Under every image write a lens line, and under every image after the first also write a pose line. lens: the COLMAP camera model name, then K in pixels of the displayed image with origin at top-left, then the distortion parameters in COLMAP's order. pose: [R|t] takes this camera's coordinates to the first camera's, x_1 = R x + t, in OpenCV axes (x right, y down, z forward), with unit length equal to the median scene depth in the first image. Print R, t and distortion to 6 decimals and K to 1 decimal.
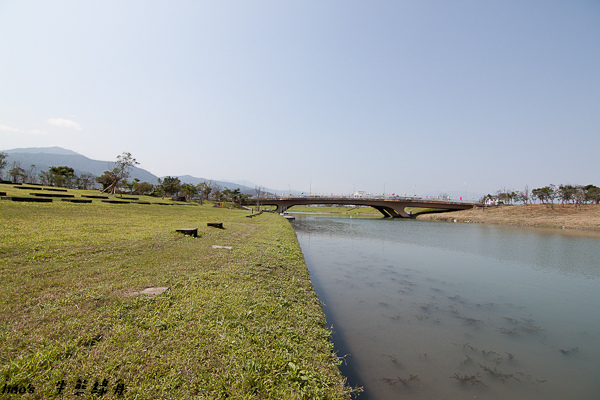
lens RADIAL K [[292.3, 0, 300.3], [0, 292.3, 199.7], [0, 0, 1]] dist [-0.017021, -0.000842]
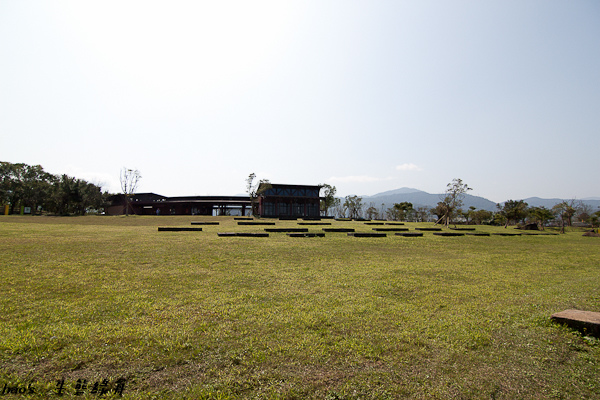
lens RADIAL K [[292.3, 0, 299.2], [0, 292.3, 198.7], [0, 0, 1]] dist [-0.017021, -0.000842]
pose [[0.490362, -0.121780, -0.862969, -0.046430], [0.032147, 0.992043, -0.121728, -0.004409], [0.870926, 0.031949, 0.490375, 0.097370]]
